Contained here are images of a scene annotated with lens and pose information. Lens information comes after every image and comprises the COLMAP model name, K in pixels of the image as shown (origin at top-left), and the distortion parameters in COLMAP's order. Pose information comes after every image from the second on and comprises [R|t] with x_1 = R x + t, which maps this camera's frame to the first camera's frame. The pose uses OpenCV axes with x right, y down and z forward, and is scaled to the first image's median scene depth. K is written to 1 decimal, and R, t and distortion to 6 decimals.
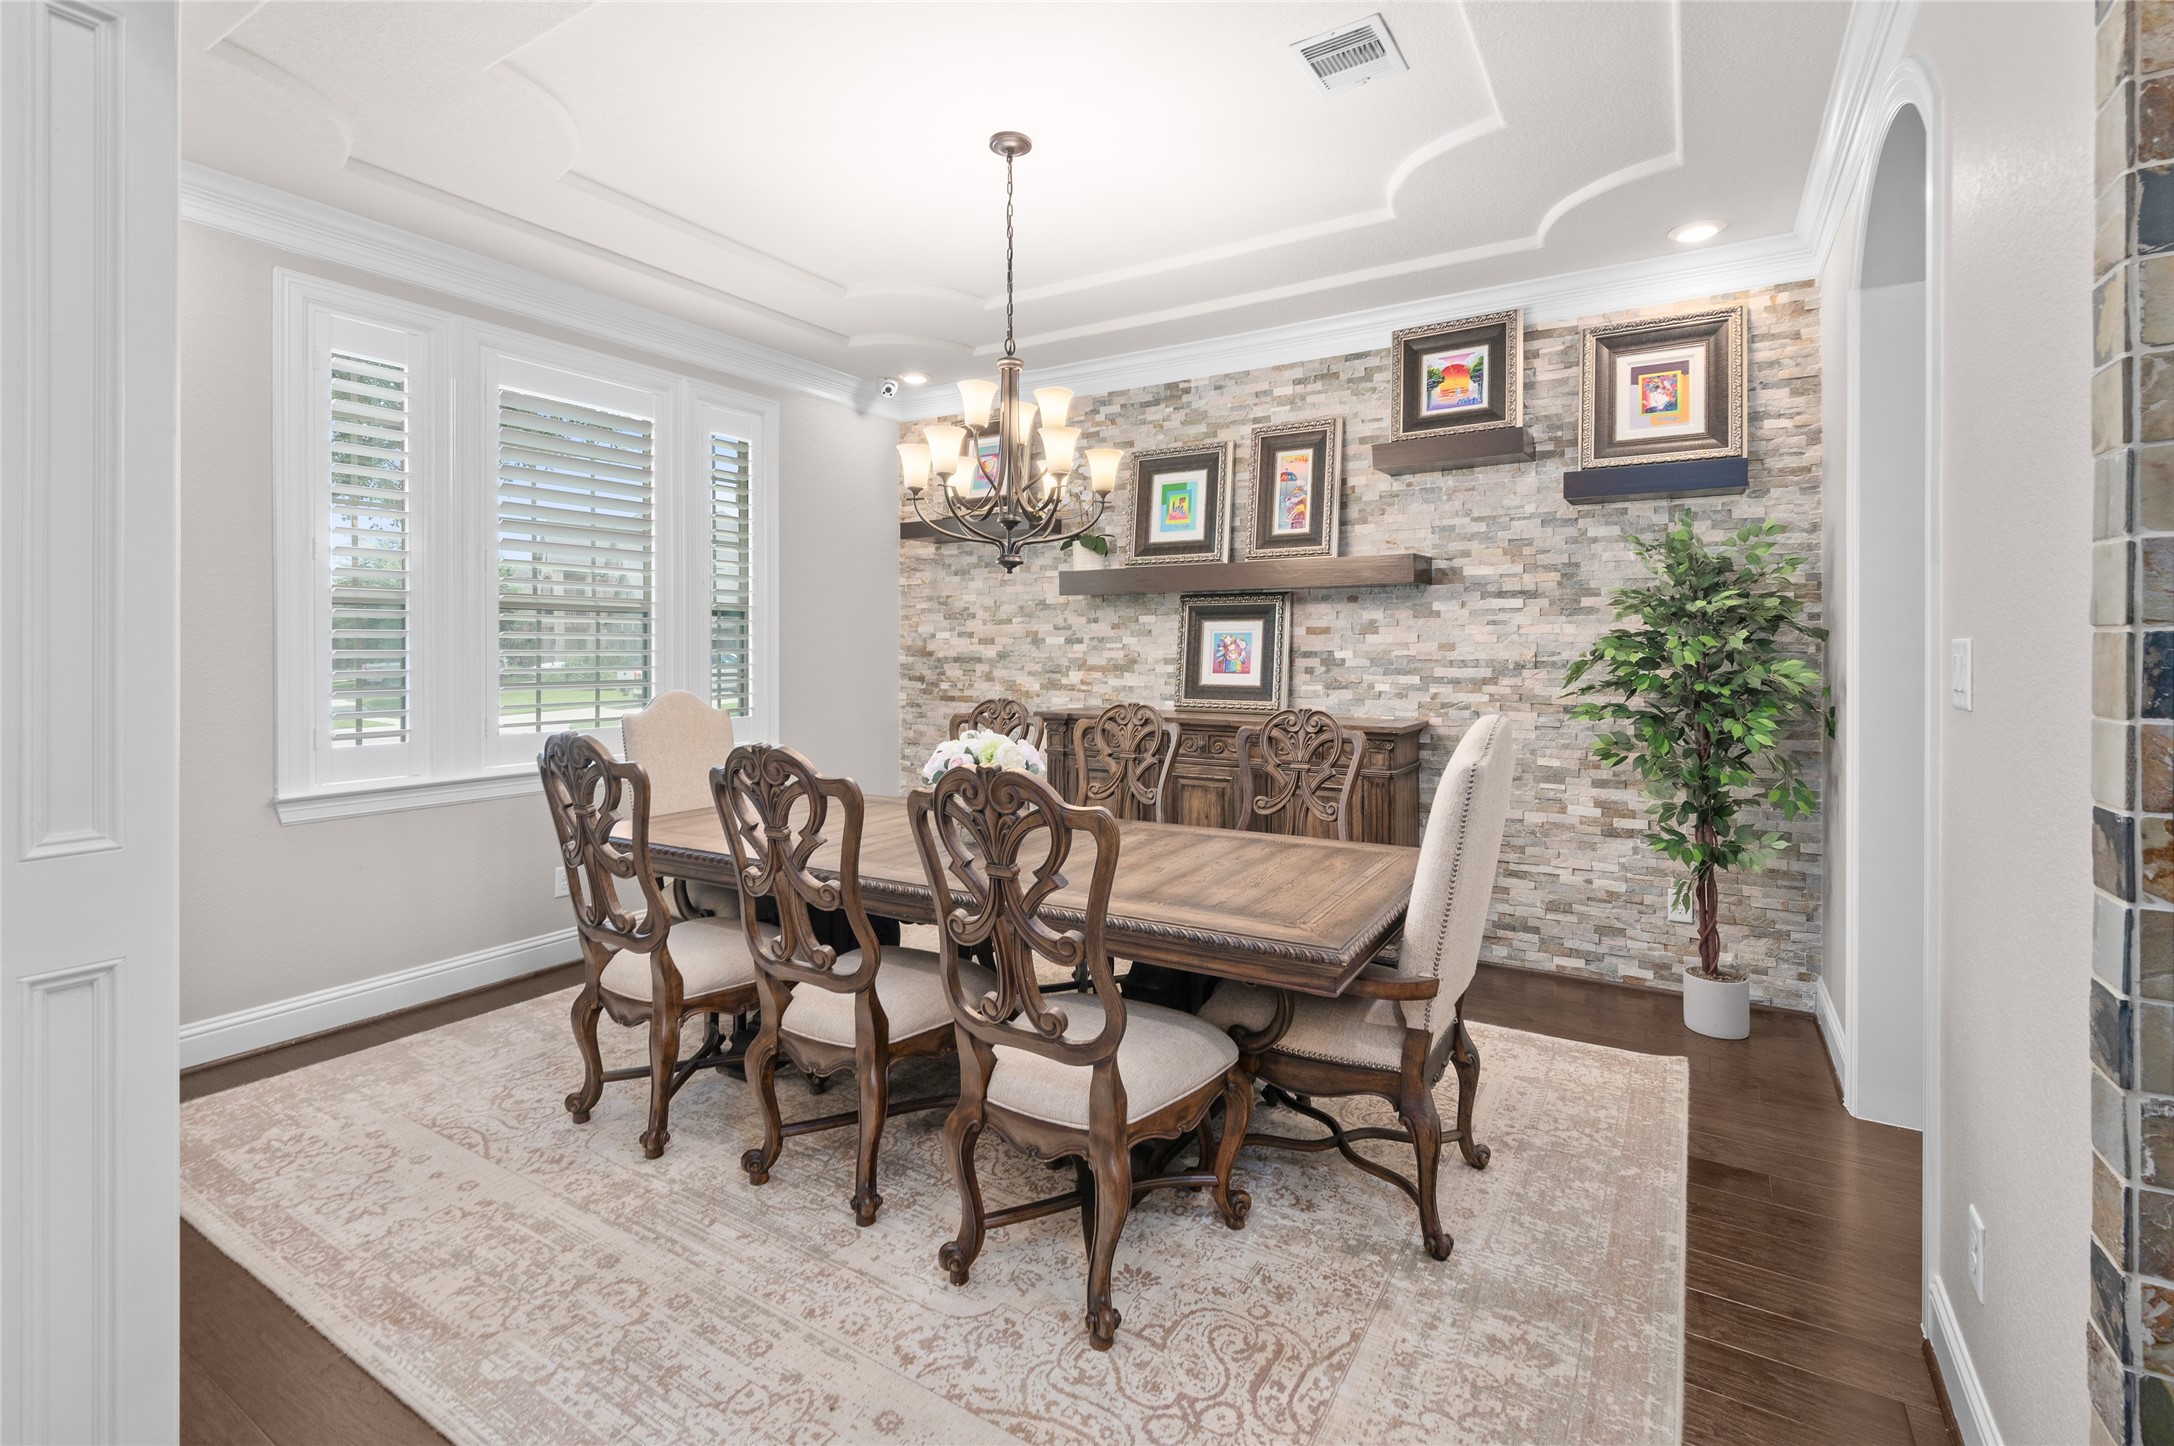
lens RADIAL K [[975.2, 0, 1087.7], [0, 975.2, 650.7], [0, 0, 1]] dist [-0.001774, -0.000250]
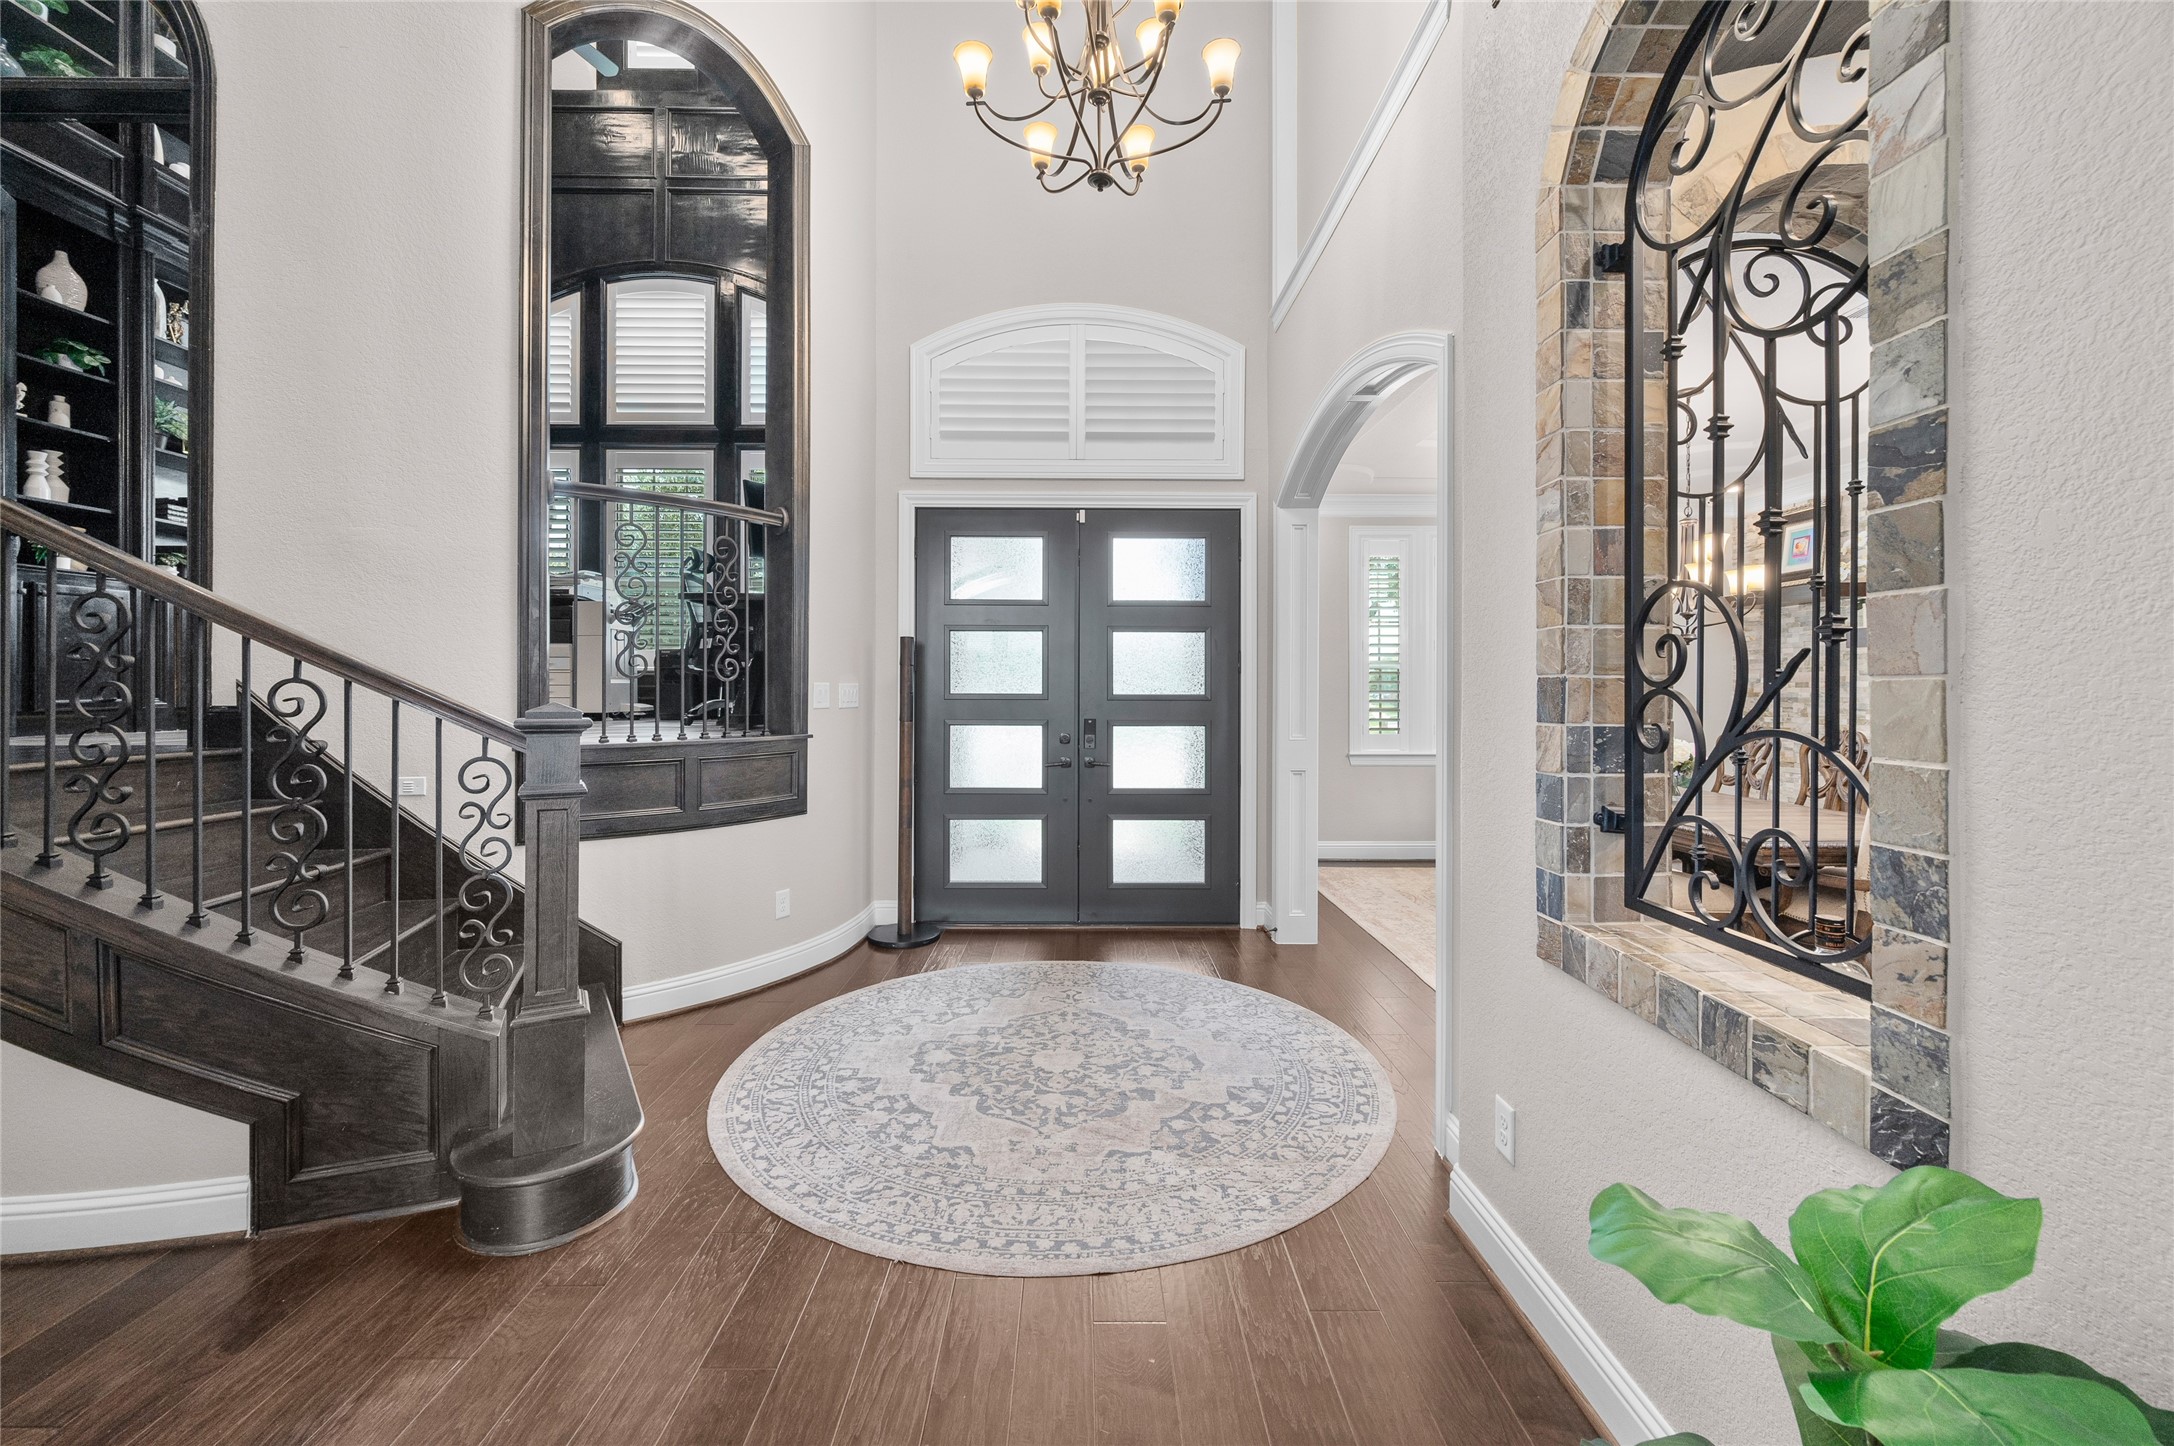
lens RADIAL K [[873.6, 0, 1091.4], [0, 873.6, 695.1], [0, 0, 1]] dist [-0.002429, -0.000340]
pose [[0.537350, 0.006425, -0.843335, 0.650392], [-0.003197, 0.999979, 0.005581, 0.002970], [0.843353, -0.000303, 0.537360, -0.700936]]
